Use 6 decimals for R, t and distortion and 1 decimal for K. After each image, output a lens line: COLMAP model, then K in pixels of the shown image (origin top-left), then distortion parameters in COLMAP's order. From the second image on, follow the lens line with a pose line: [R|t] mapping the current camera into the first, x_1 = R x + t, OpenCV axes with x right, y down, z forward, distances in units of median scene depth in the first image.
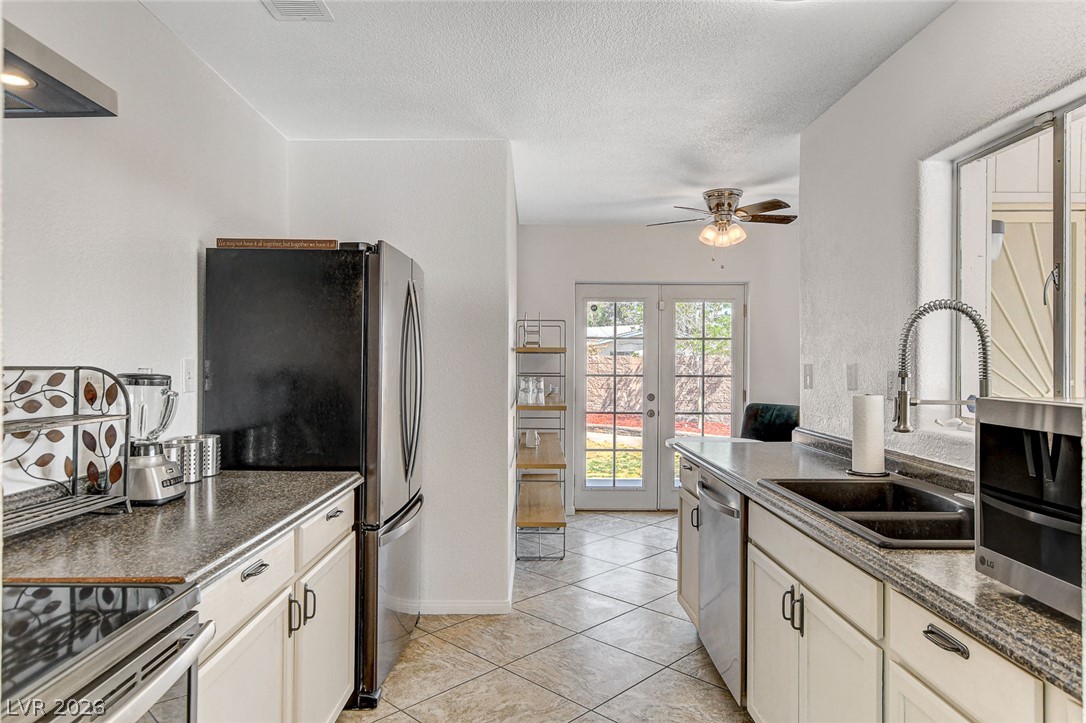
lens RADIAL K [[665.1, 0, 543.0], [0, 665.1, 361.5], [0, 0, 1]] dist [0.002158, 0.001437]
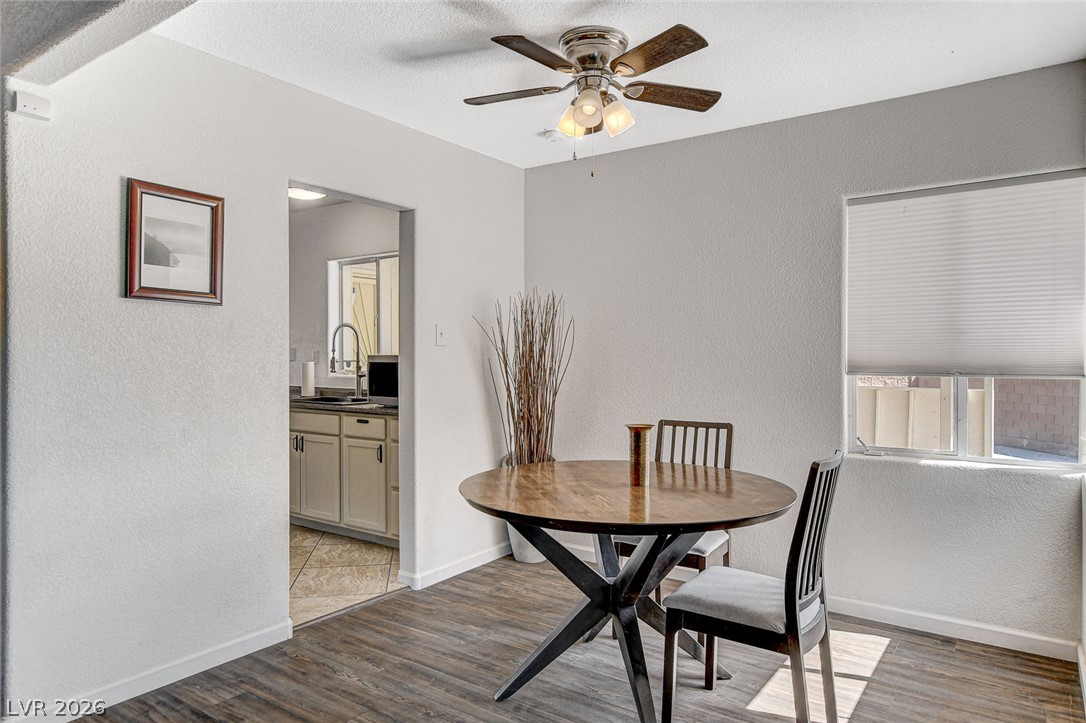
lens RADIAL K [[690.2, 0, 543.0], [0, 690.2, 361.5], [0, 0, 1]] dist [0.000066, 0.000022]
pose [[0.589638, -0.013692, 0.807552, -1.117027], [0.002087, 0.999879, 0.015430, 0.019281], [-0.807665, -0.007413, 0.589595, -1.222468]]
